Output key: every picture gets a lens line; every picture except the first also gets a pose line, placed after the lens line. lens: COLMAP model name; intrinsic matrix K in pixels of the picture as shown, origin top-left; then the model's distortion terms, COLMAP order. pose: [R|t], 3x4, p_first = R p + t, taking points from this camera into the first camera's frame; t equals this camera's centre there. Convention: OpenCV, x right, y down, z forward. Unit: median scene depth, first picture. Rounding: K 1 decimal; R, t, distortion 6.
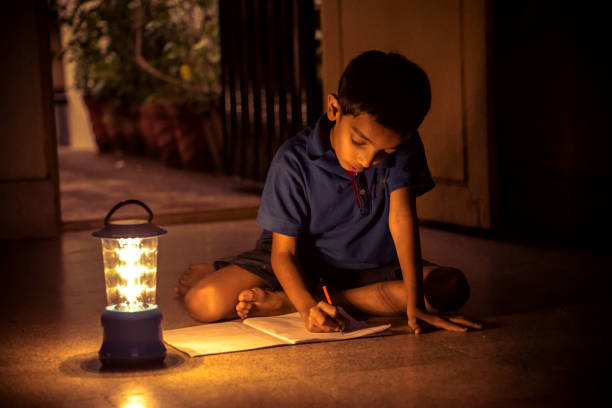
lens RADIAL K [[778.3, 0, 306.0], [0, 778.3, 204.0], [0, 0, 1]] dist [0.033638, 0.047328]
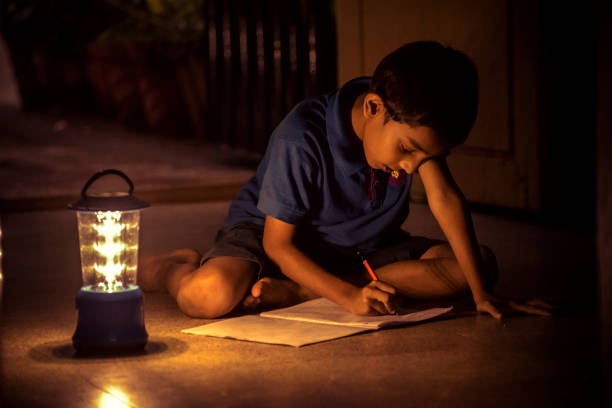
lens RADIAL K [[778.3, 0, 306.0], [0, 778.3, 204.0], [0, 0, 1]] dist [0.033638, 0.047328]
pose [[0.999934, 0.008066, 0.008158, -0.006747], [-0.008398, 0.999102, 0.041534, -0.004170], [-0.007816, -0.041600, 0.999104, 0.106441]]
